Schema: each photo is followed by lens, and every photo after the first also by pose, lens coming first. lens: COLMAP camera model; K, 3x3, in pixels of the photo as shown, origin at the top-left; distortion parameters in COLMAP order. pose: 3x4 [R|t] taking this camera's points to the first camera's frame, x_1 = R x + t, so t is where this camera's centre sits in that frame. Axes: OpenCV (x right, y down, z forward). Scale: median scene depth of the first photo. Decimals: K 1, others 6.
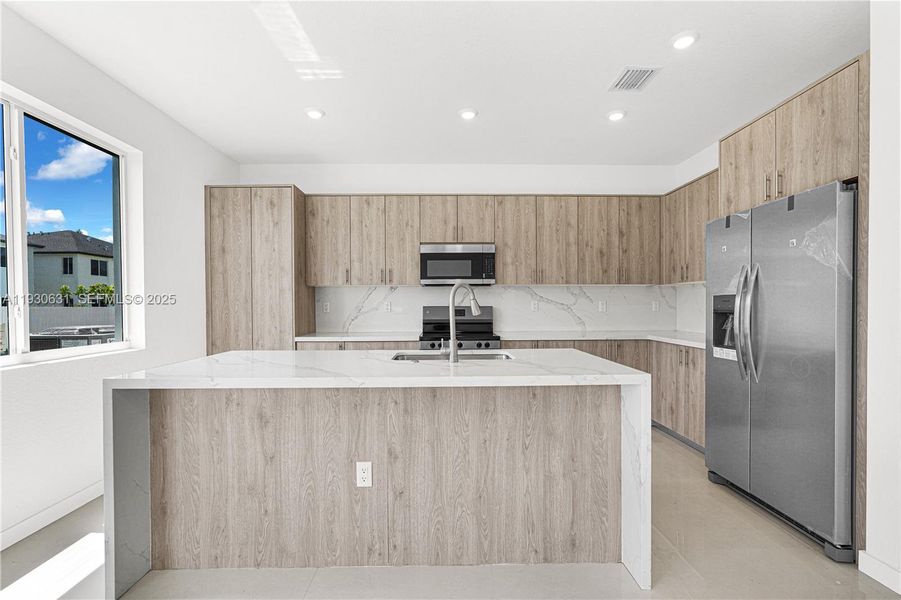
lens RADIAL K [[402.2, 0, 449.7], [0, 402.2, 314.1], [0, 0, 1]] dist [-0.002059, 0.000207]
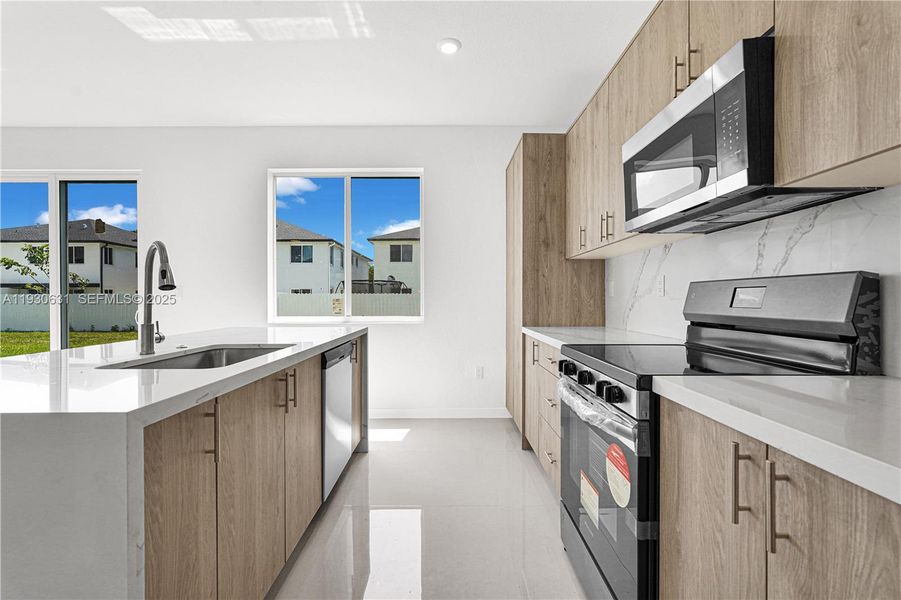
lens RADIAL K [[407.2, 0, 450.8], [0, 407.2, 297.0], [0, 0, 1]] dist [-0.000881, 0.000235]
pose [[-0.009561, 0.001034, -0.999954, 0.409833], [-0.023908, 0.999713, 0.001262, 0.001226], [0.999668, 0.023919, -0.009534, 0.873750]]
